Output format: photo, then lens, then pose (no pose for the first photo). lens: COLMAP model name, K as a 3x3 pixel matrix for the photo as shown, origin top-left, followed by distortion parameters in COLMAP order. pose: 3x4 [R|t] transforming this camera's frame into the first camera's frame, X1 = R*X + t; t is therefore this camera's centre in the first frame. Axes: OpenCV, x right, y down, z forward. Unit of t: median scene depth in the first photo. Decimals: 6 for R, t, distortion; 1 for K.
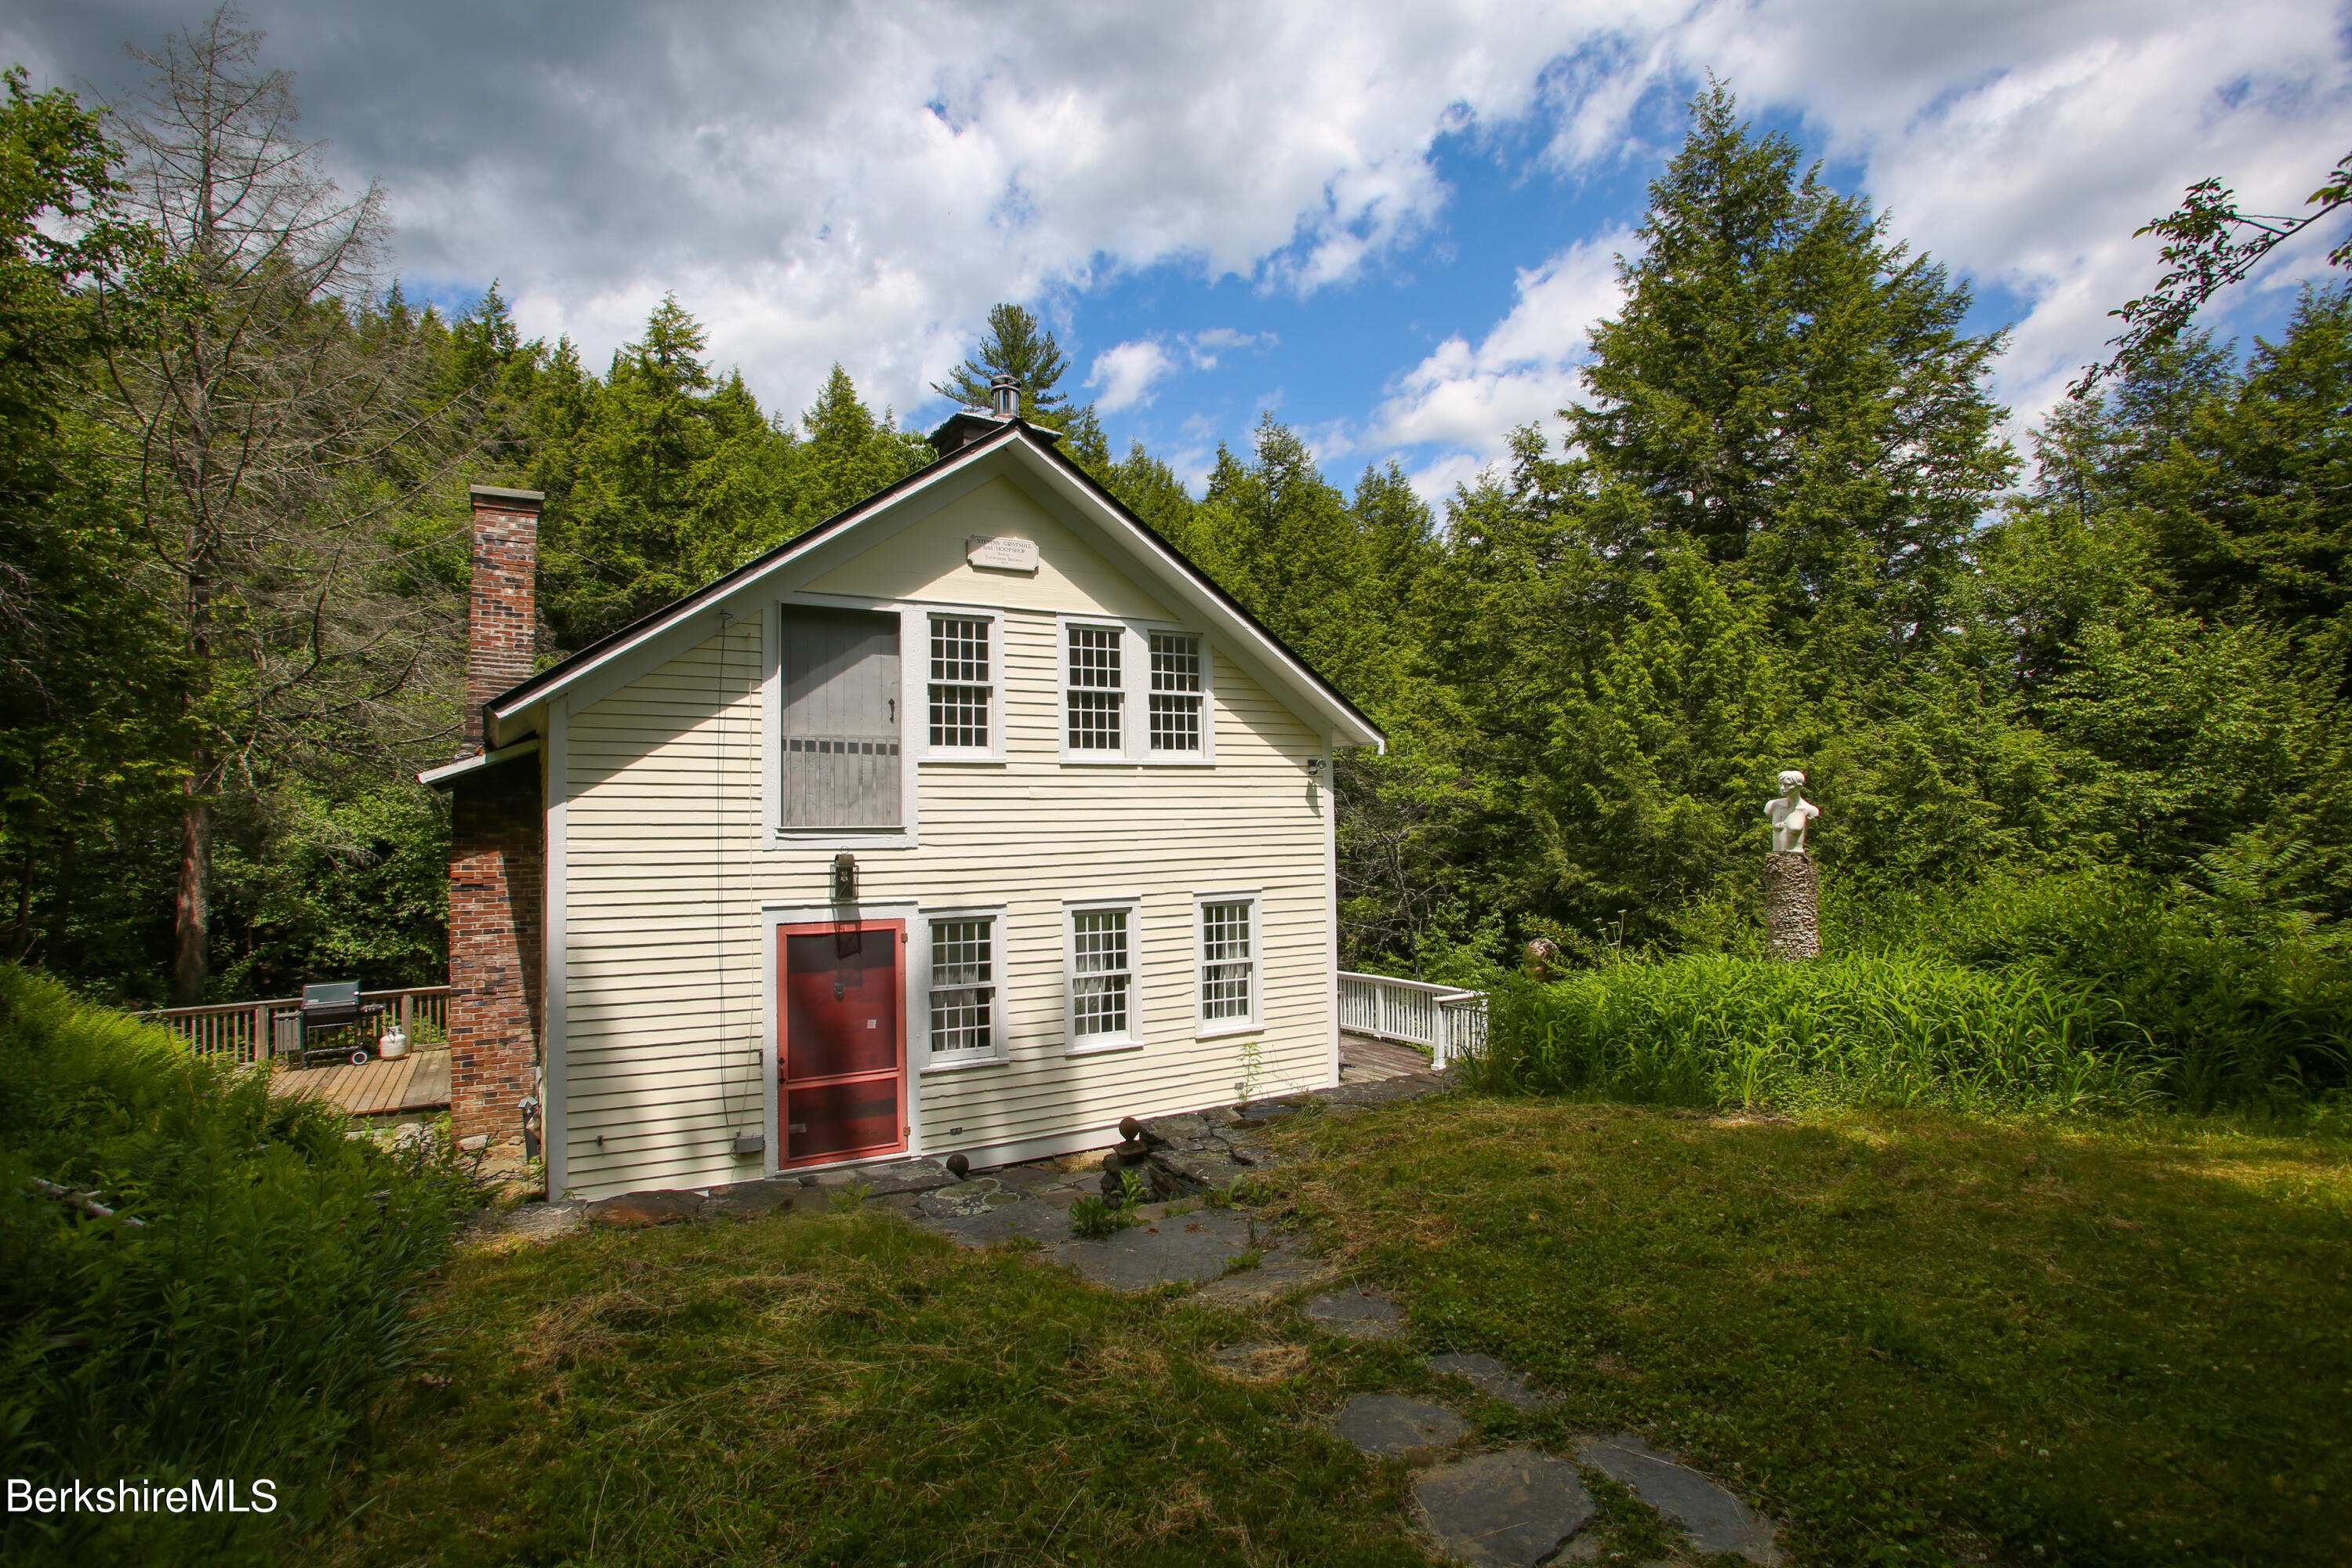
lens RADIAL K [[1173.7, 0, 1167.1], [0, 1173.7, 769.6], [0, 0, 1]] dist [-0.099831, 0.073523]
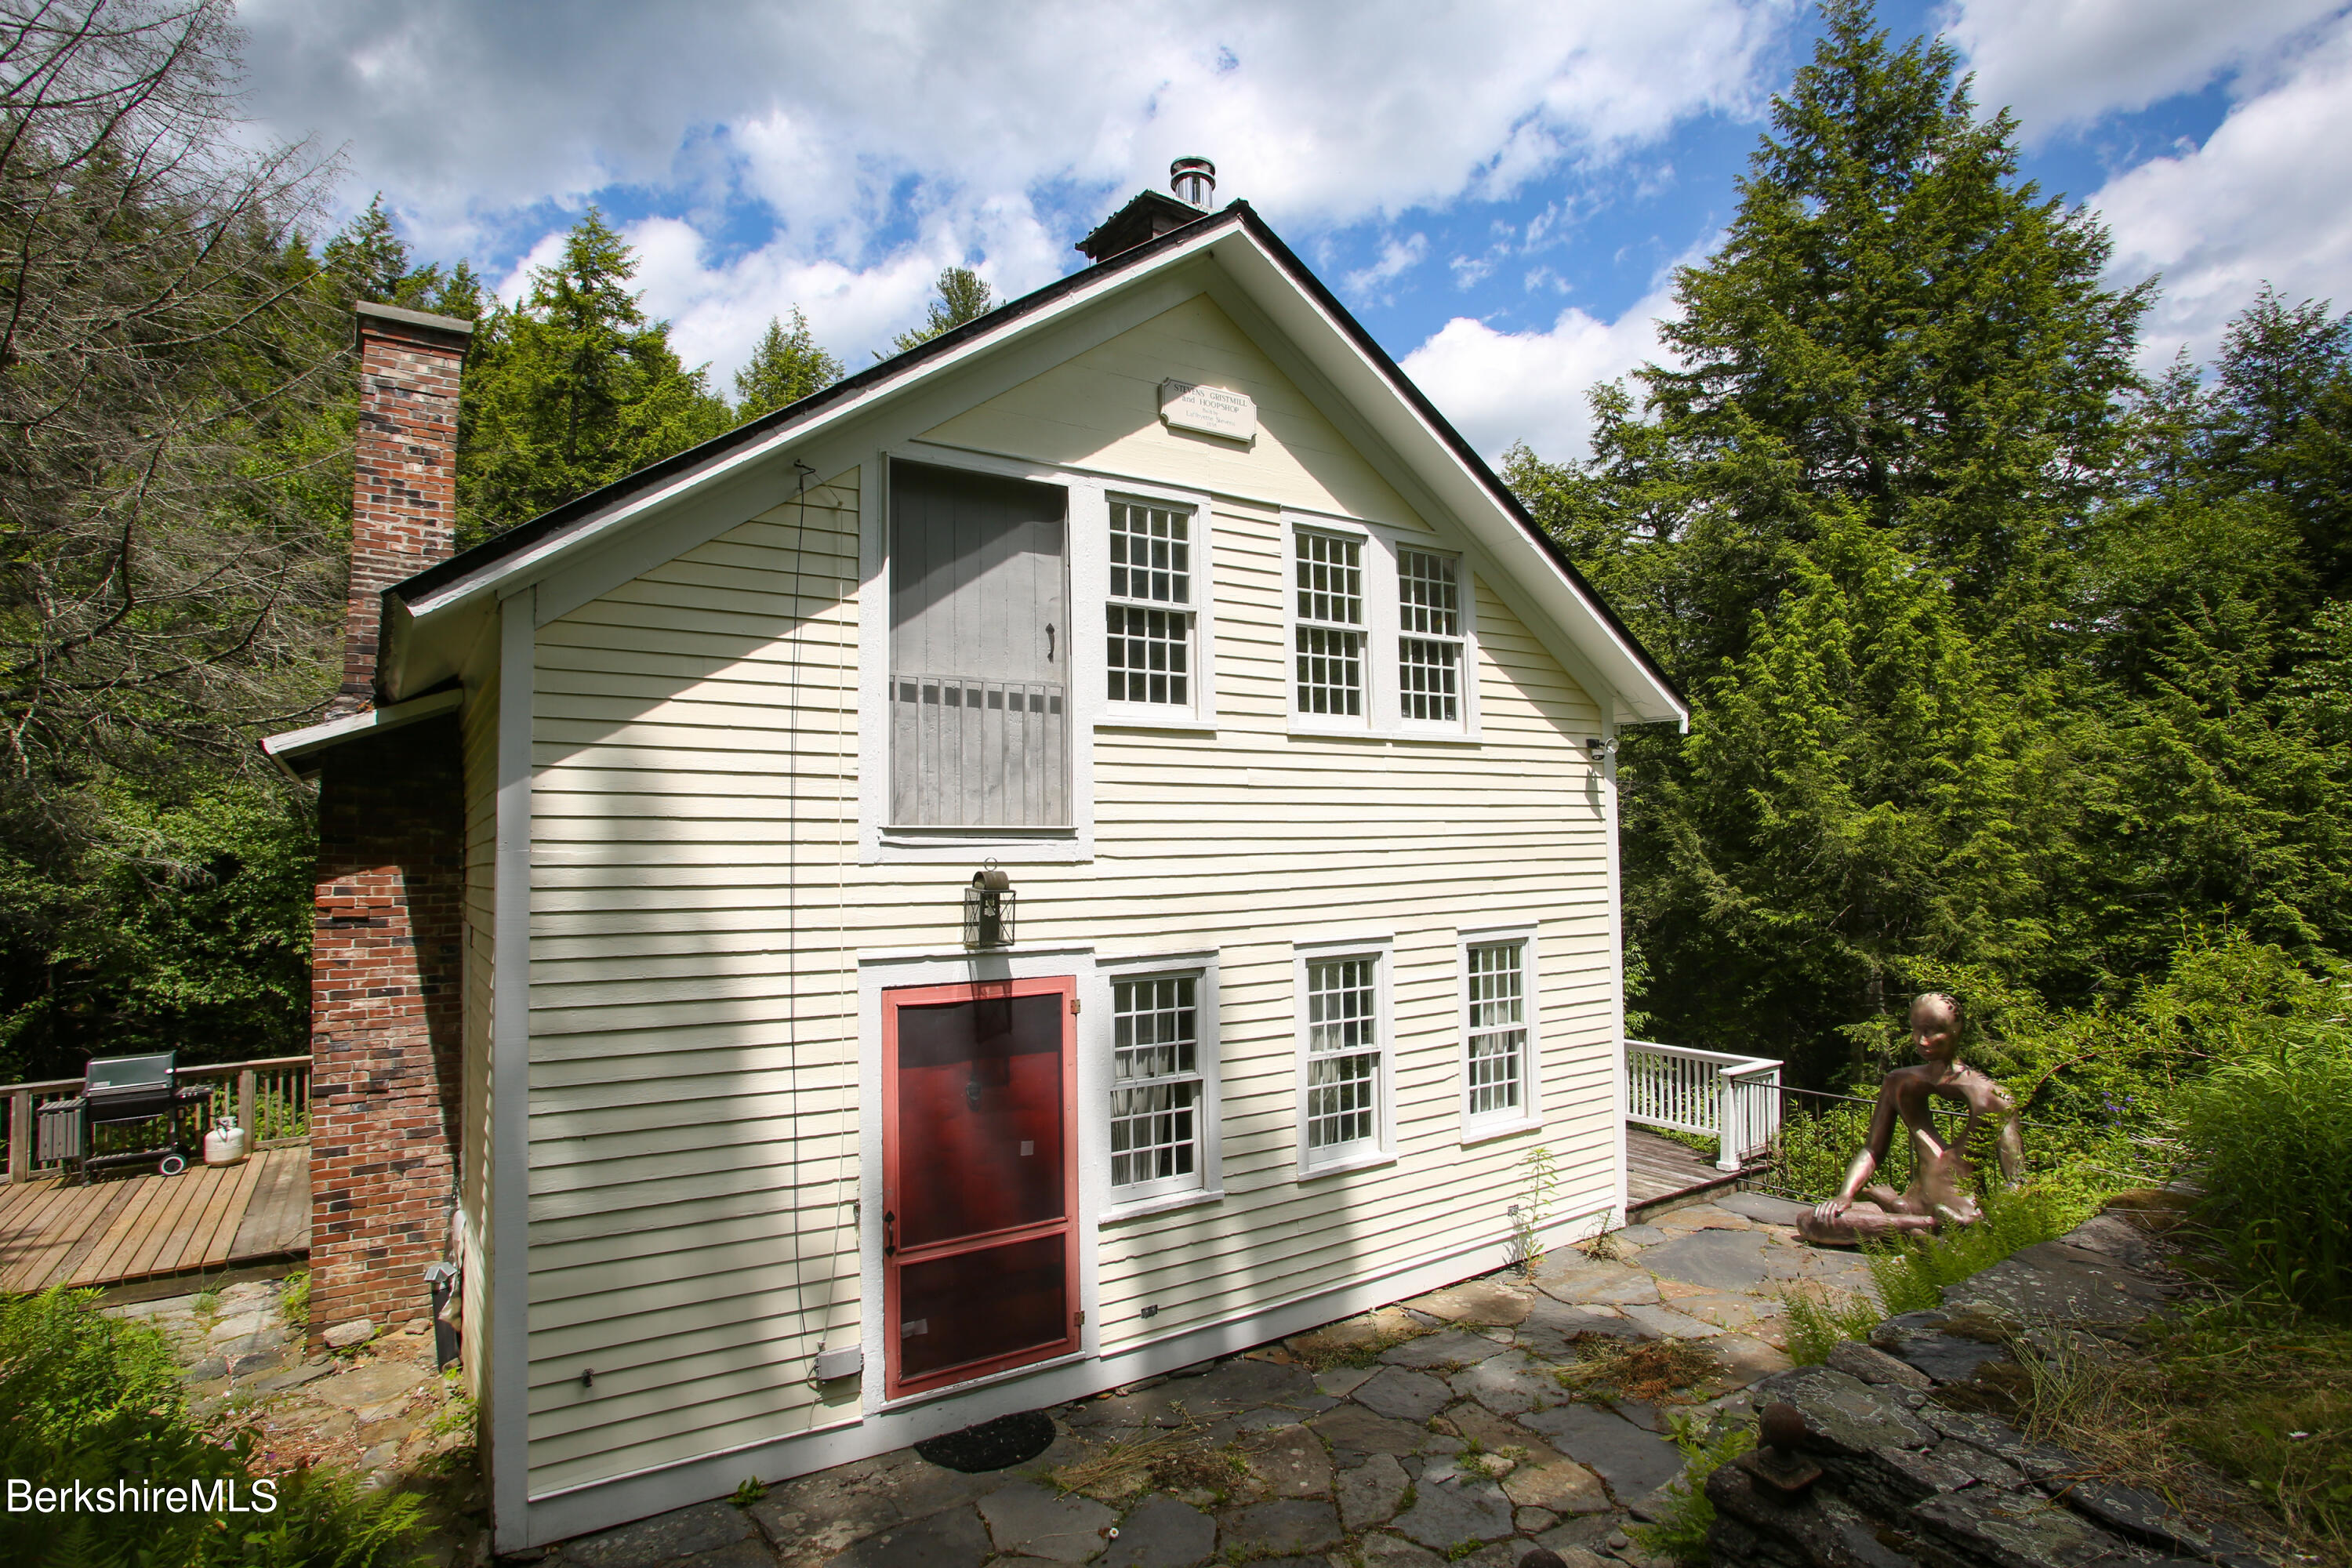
lens RADIAL K [[1237.1, 0, 1167.7], [0, 1237.1, 771.6], [0, 0, 1]] dist [-0.090895, 0.059460]
pose [[0.998348, 0.007594, 0.056947, -0.187417], [-0.006910, 0.999902, -0.012198, 0.023559], [-0.057034, 0.011785, 0.998303, 0.296787]]
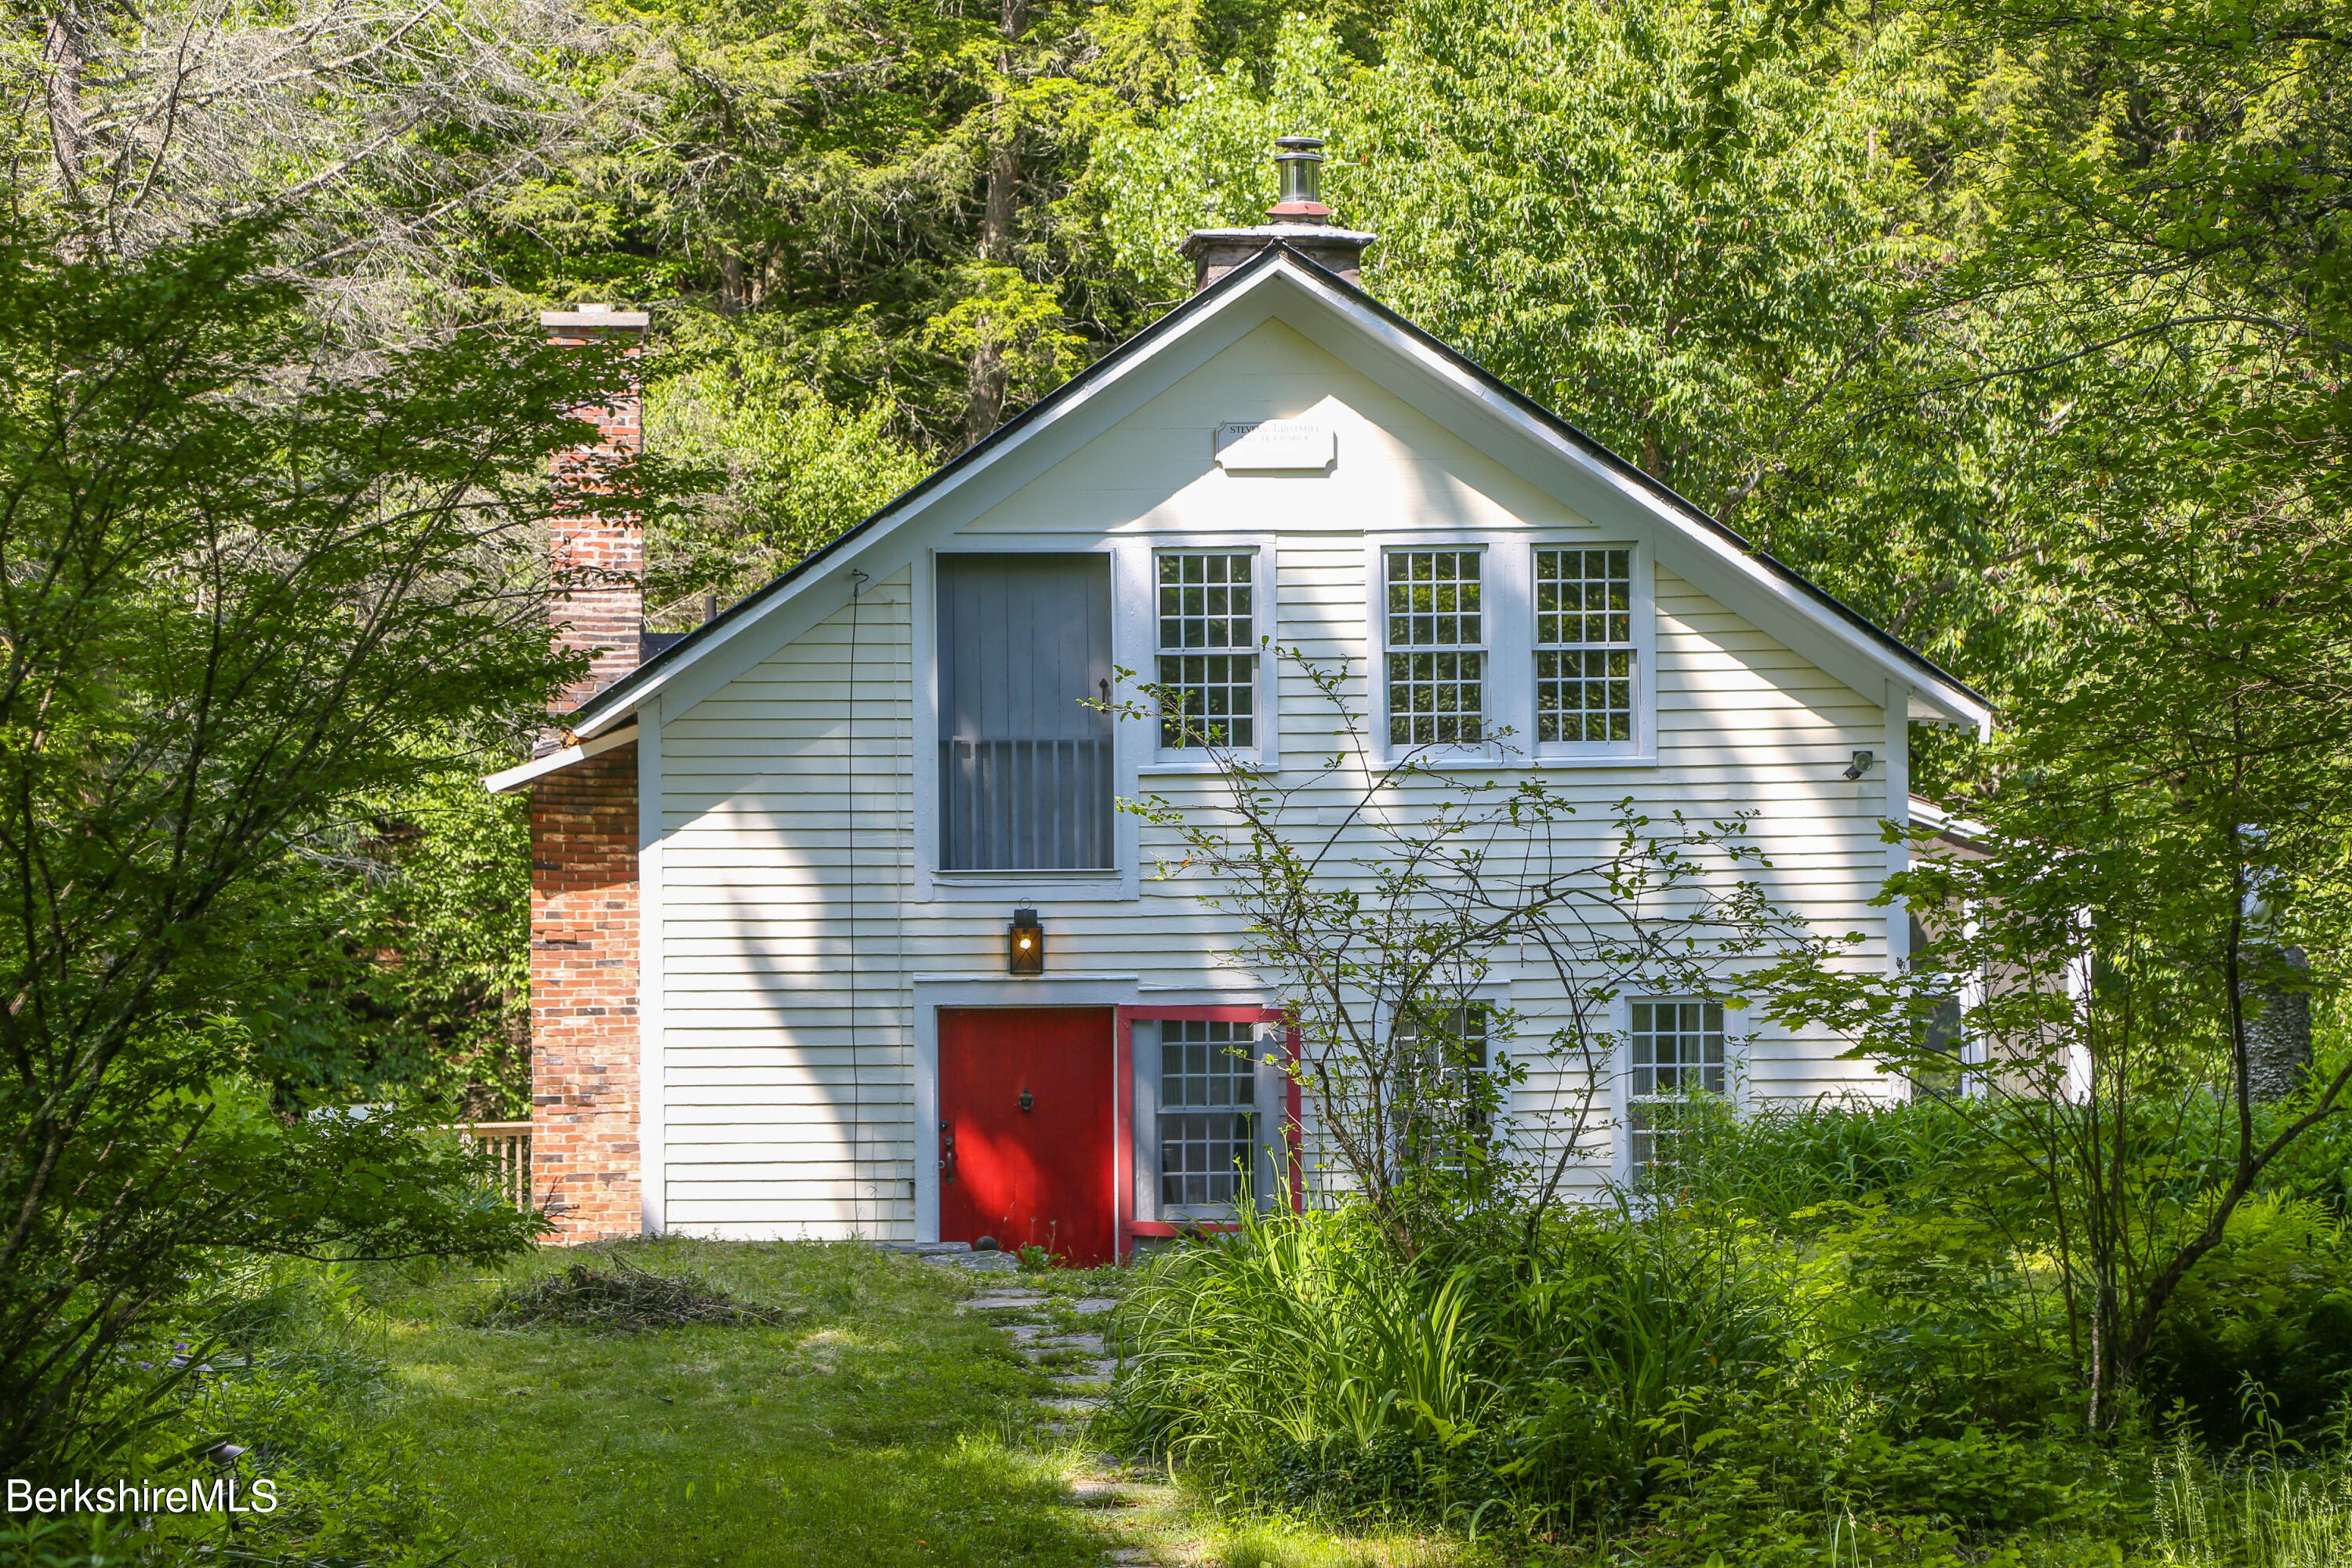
lens RADIAL K [[5166.5, 0, 1176.0], [0, 5166.5, 784.0], [0, 0, 1]] dist [0.558057, -0.025562]
pose [[0.901842, 0.013185, -0.431864, 0.973920], [0.016296, 0.997785, 0.064493, -0.171397], [0.431758, -0.065200, 0.899630, -1.492416]]
